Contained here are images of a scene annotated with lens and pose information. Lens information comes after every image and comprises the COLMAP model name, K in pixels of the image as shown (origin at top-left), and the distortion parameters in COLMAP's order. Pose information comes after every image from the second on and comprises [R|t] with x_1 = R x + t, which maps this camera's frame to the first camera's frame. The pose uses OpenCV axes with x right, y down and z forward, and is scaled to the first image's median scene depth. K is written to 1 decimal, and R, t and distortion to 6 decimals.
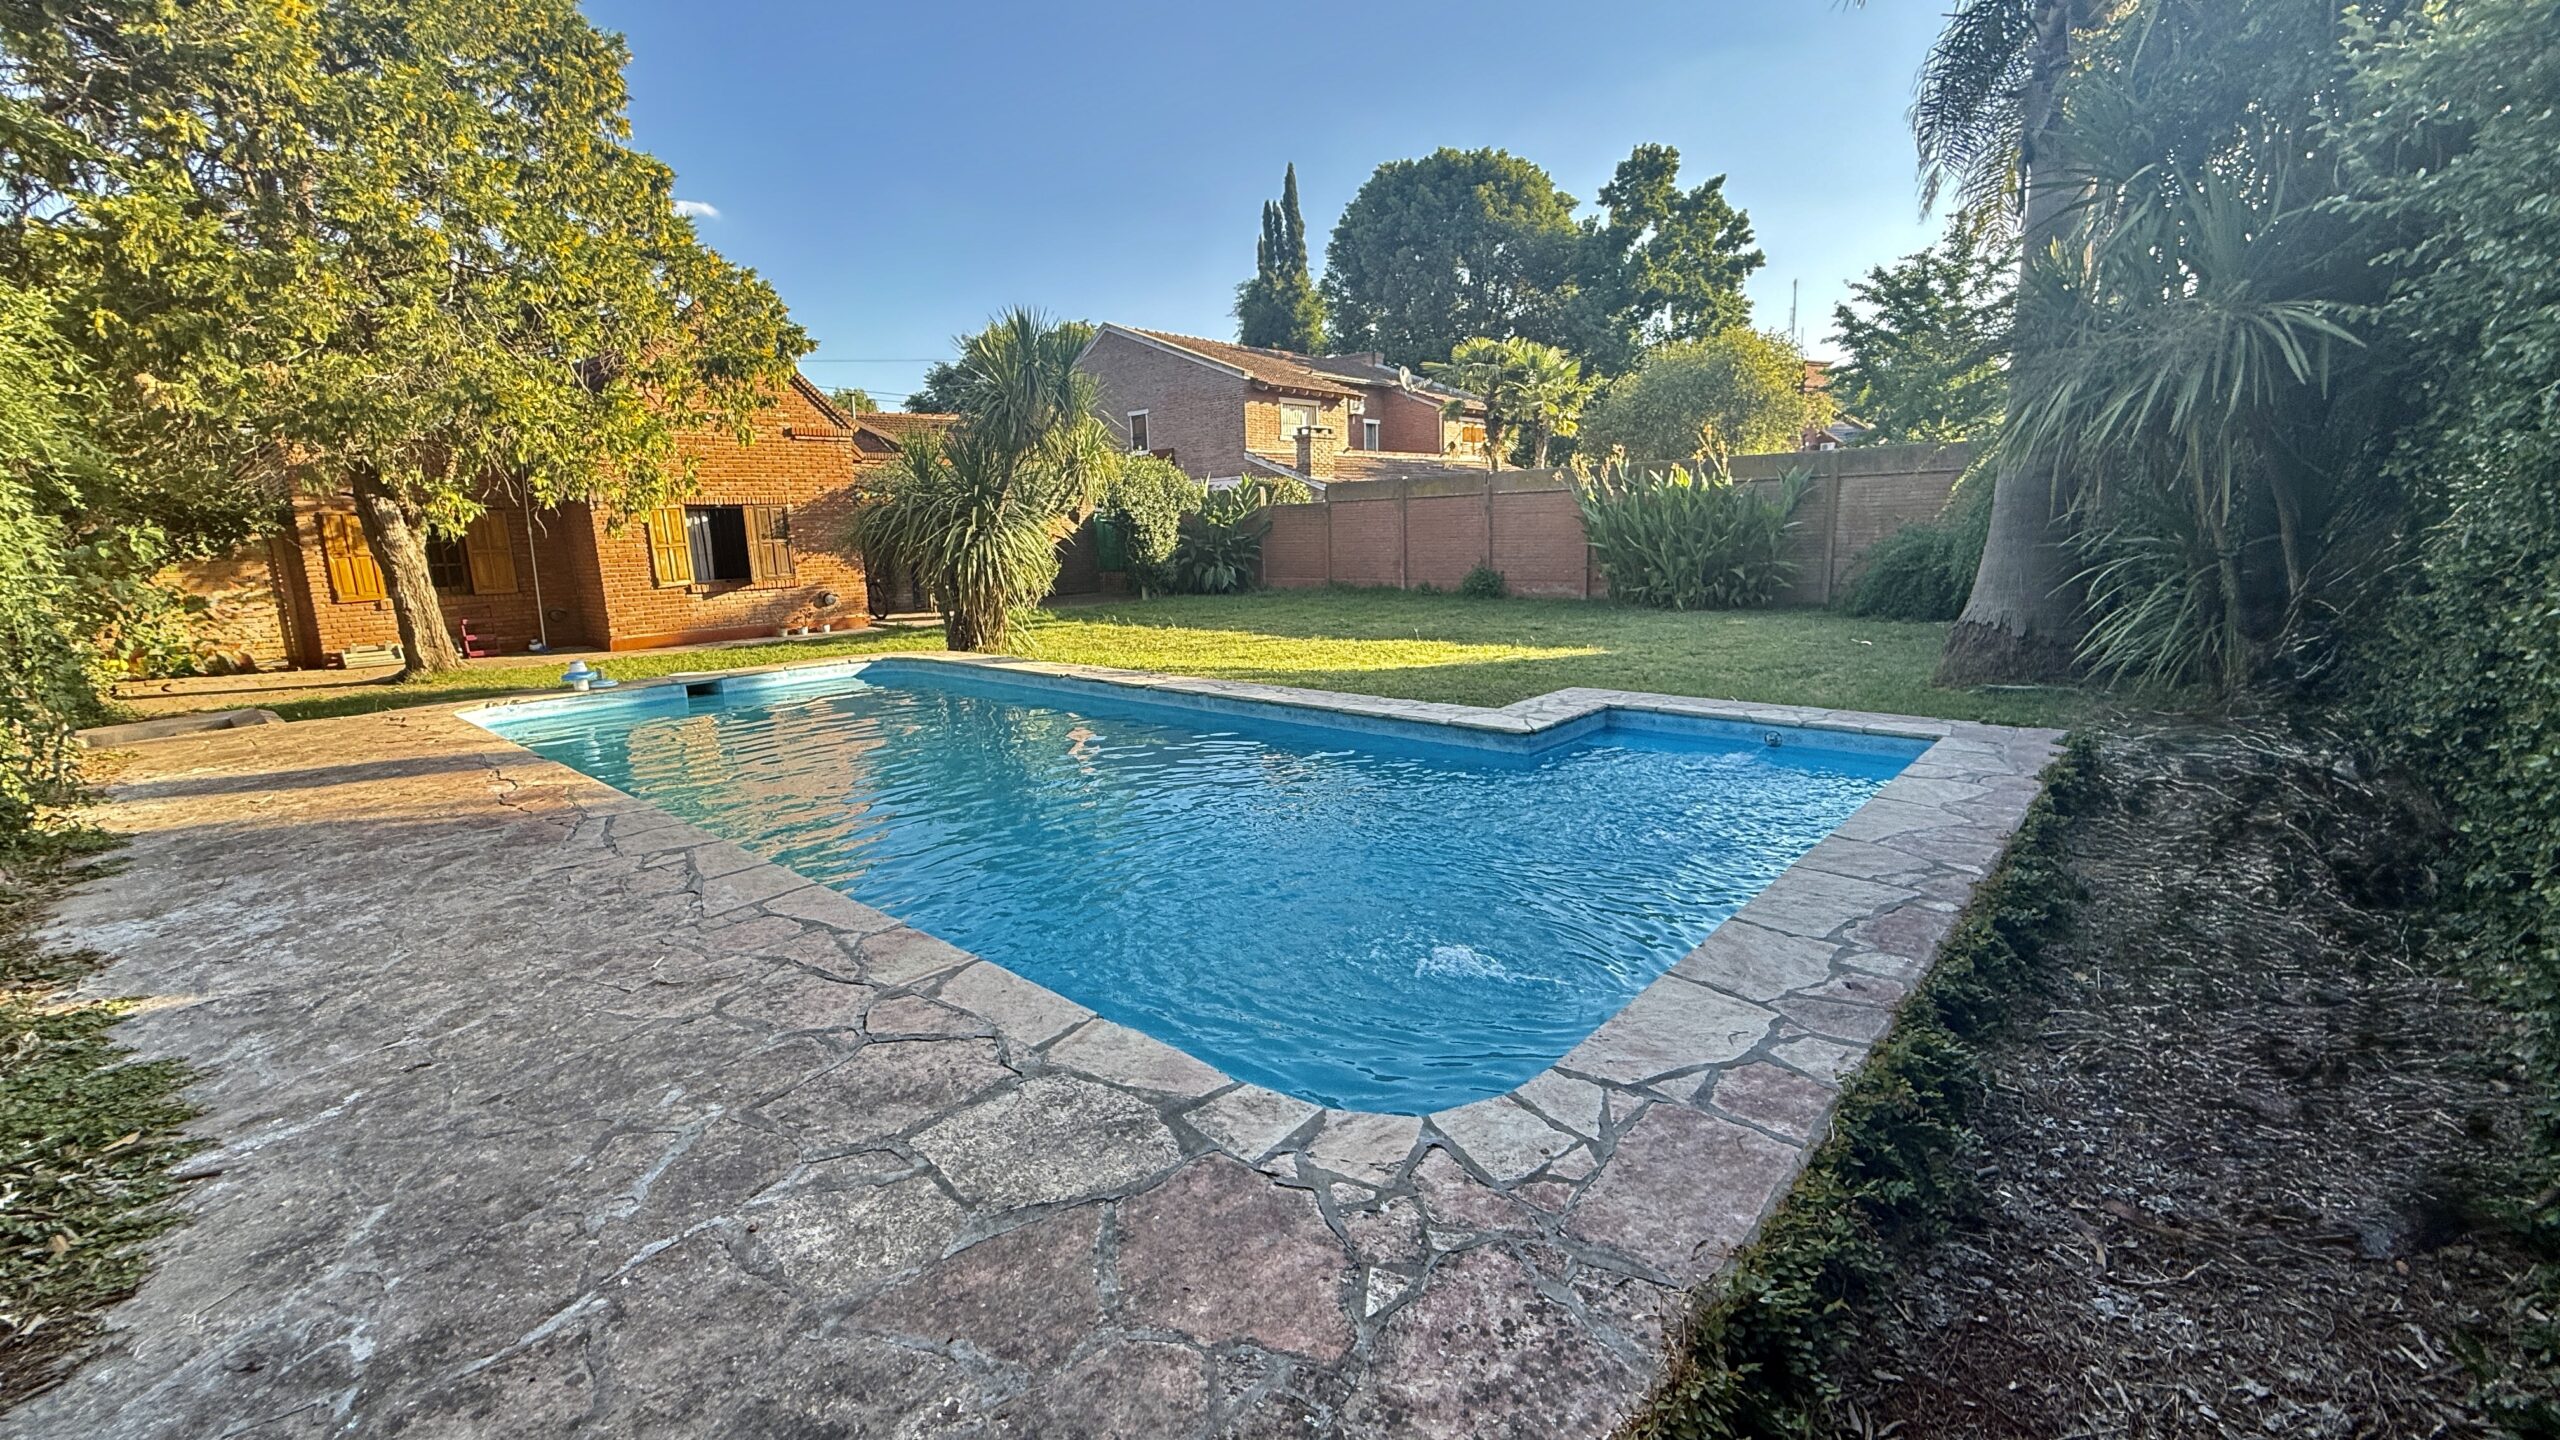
lens RADIAL K [[1015.9, 0, 1277.3], [0, 1015.9, 728.0], [0, 0, 1]] dist [-0.000326, -0.000064]
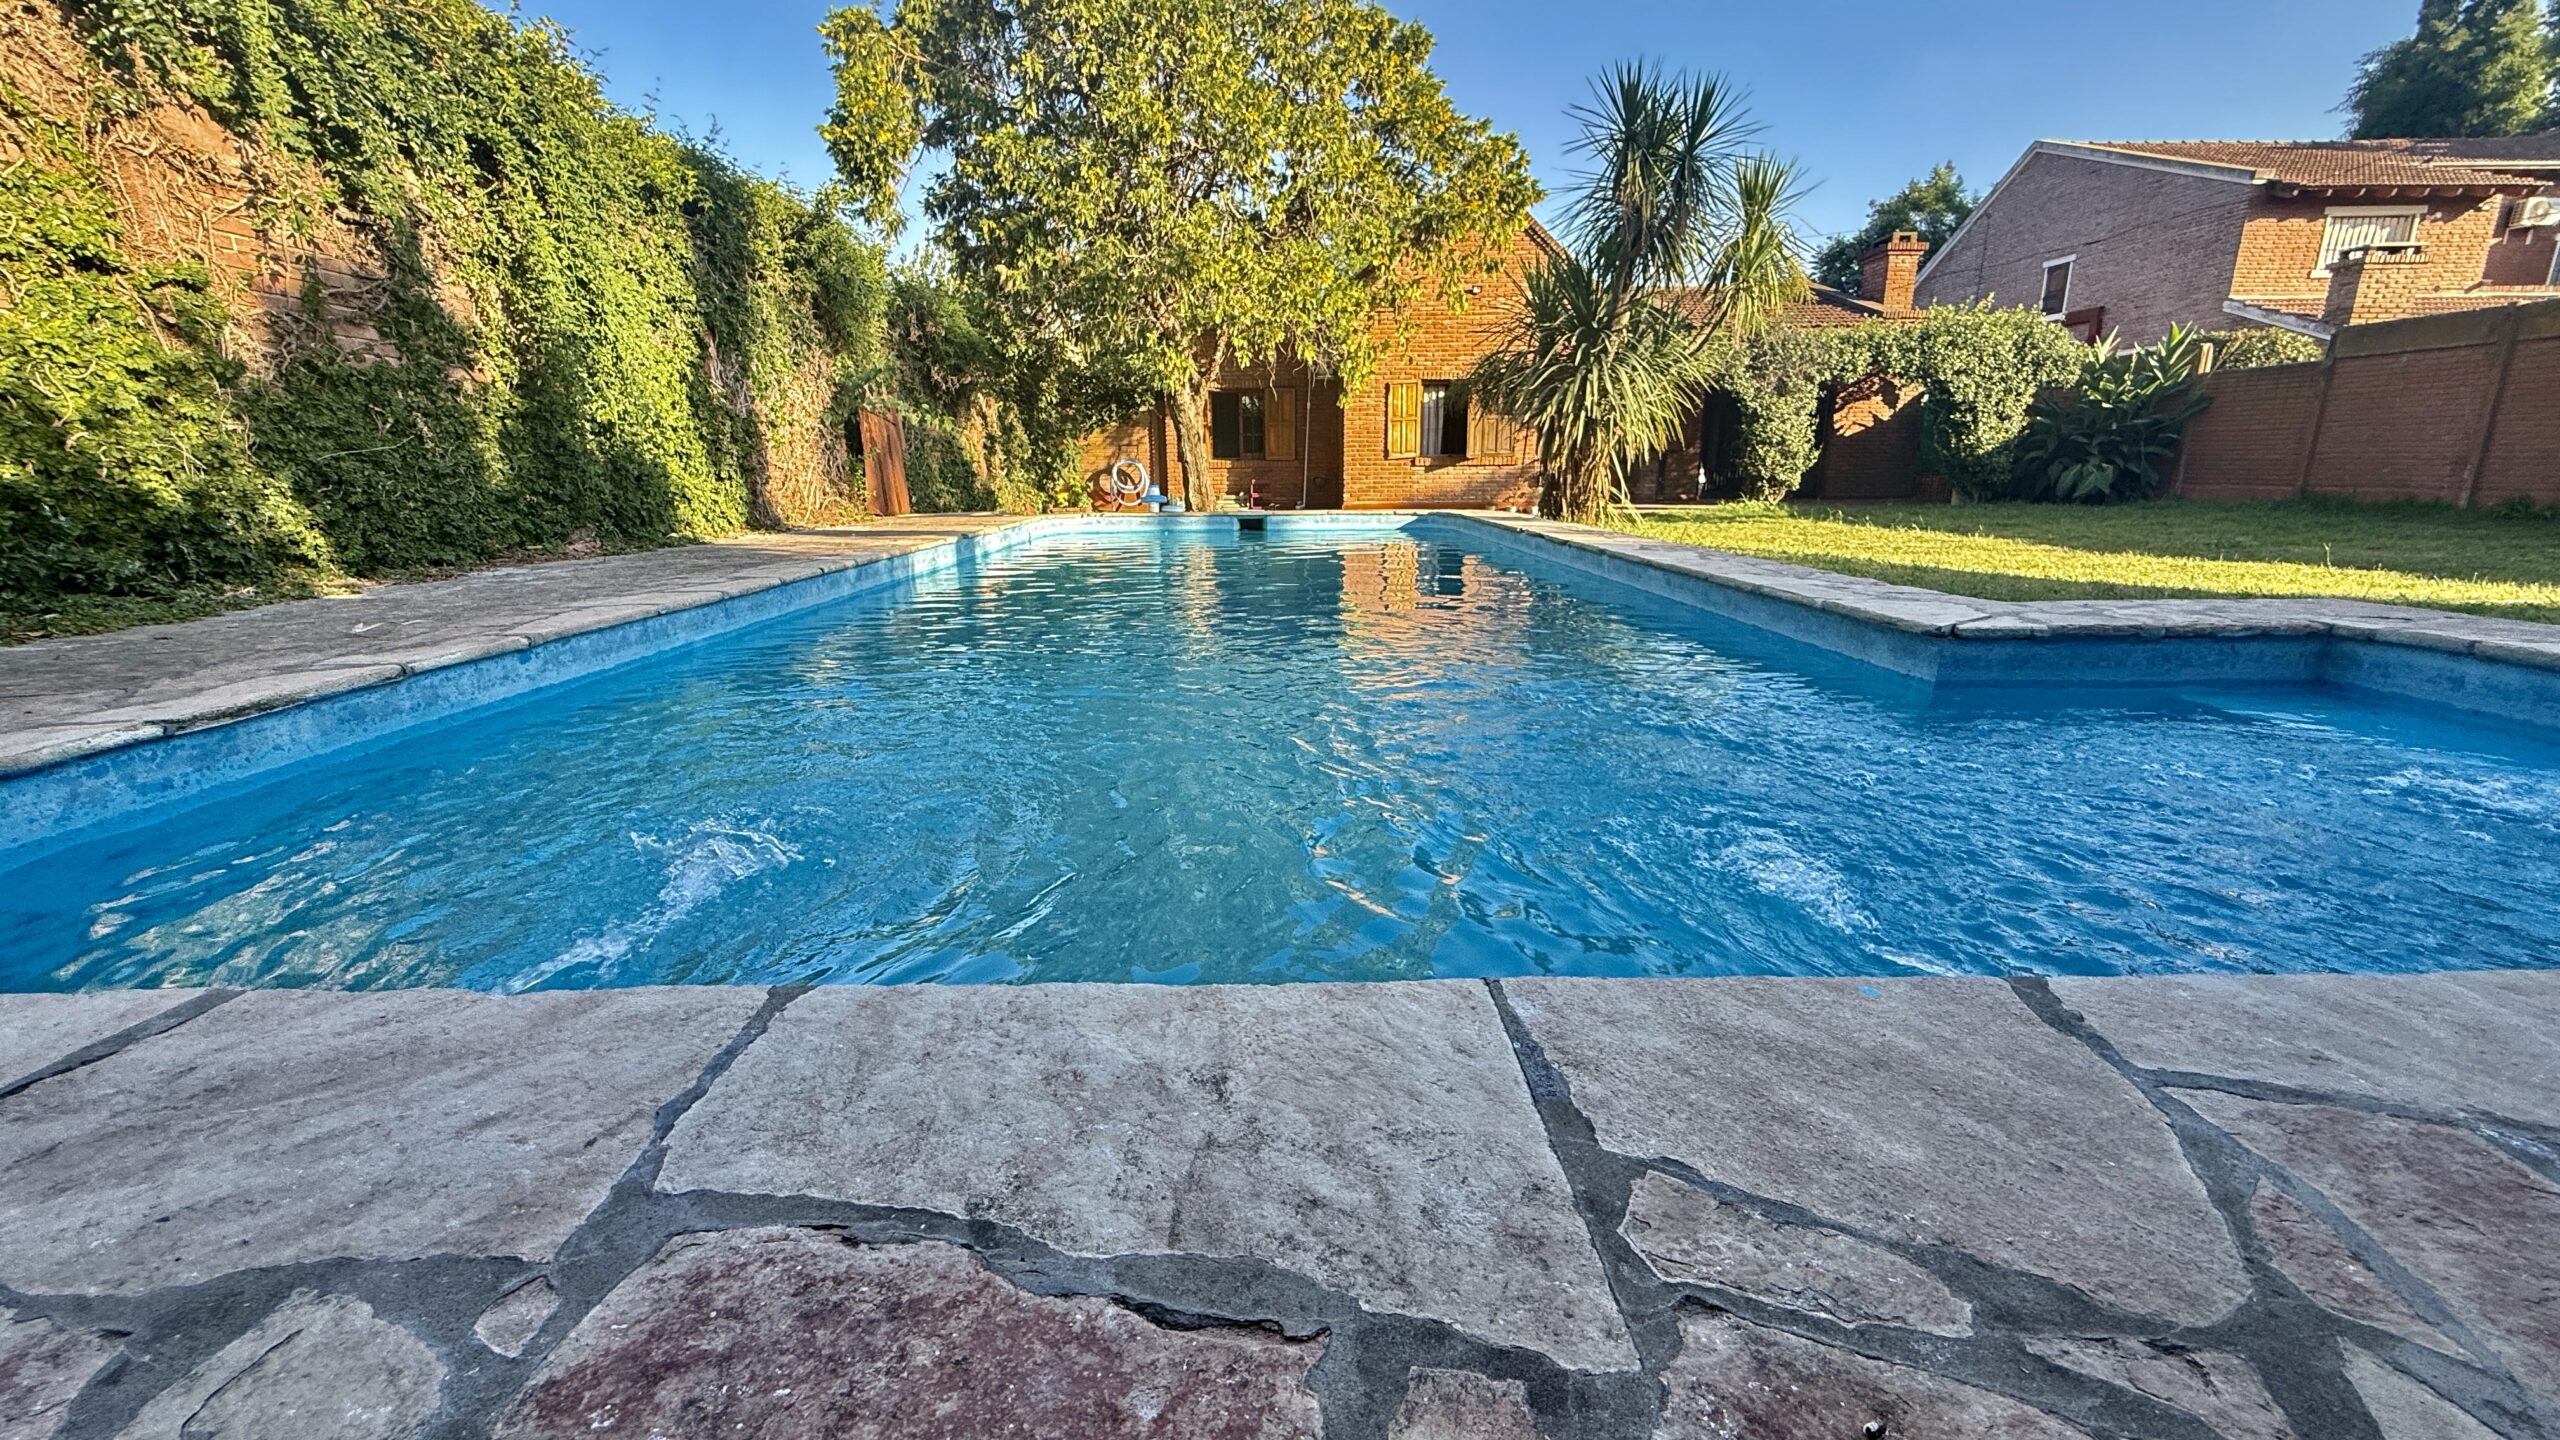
lens RADIAL K [[1015.9, 0, 1277.3], [0, 1015.9, 728.0], [0, 0, 1]] dist [-0.000326, -0.000064]
pose [[0.675472, 0.207649, -0.707545, 0.100404], [-0.154782, 0.978082, 0.139279, 0.007605], [0.720958, 0.015436, 0.692807, 0.124180]]
